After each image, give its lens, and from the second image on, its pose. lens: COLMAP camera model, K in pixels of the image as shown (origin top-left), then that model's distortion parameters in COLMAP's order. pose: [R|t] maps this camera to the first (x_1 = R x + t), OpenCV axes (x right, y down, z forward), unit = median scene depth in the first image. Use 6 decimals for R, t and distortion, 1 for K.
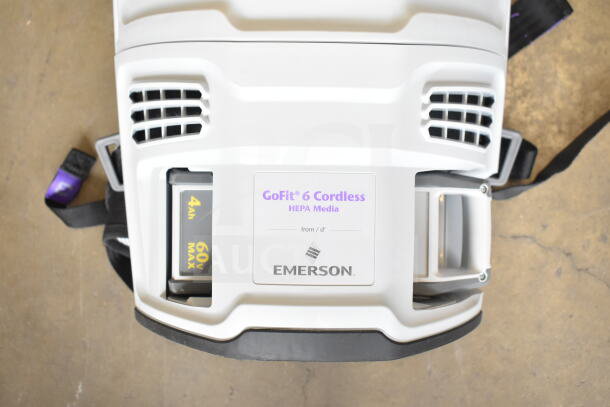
lens RADIAL K [[654.3, 0, 303.6], [0, 654.3, 204.1], [0, 0, 1]] dist [-0.015167, 0.000000]
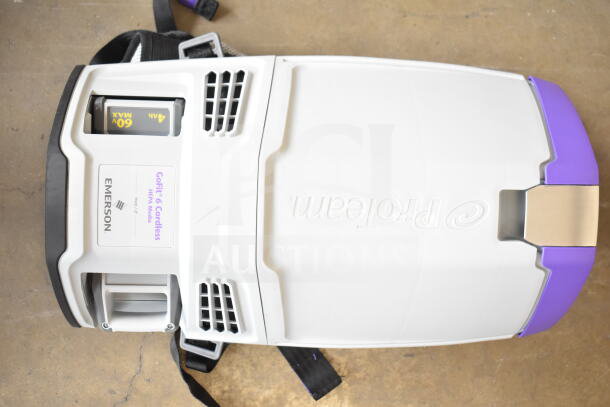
lens RADIAL K [[788.4, 0, 302.0], [0, 788.4, 200.9], [0, 0, 1]] dist [-0.012576, 0.000000]
pose [[-0.016998, 0.998970, 0.042069, -0.065988], [-0.994599, -0.012585, -0.103025, -0.129462], [-0.102390, -0.043593, 0.993789, -0.700972]]
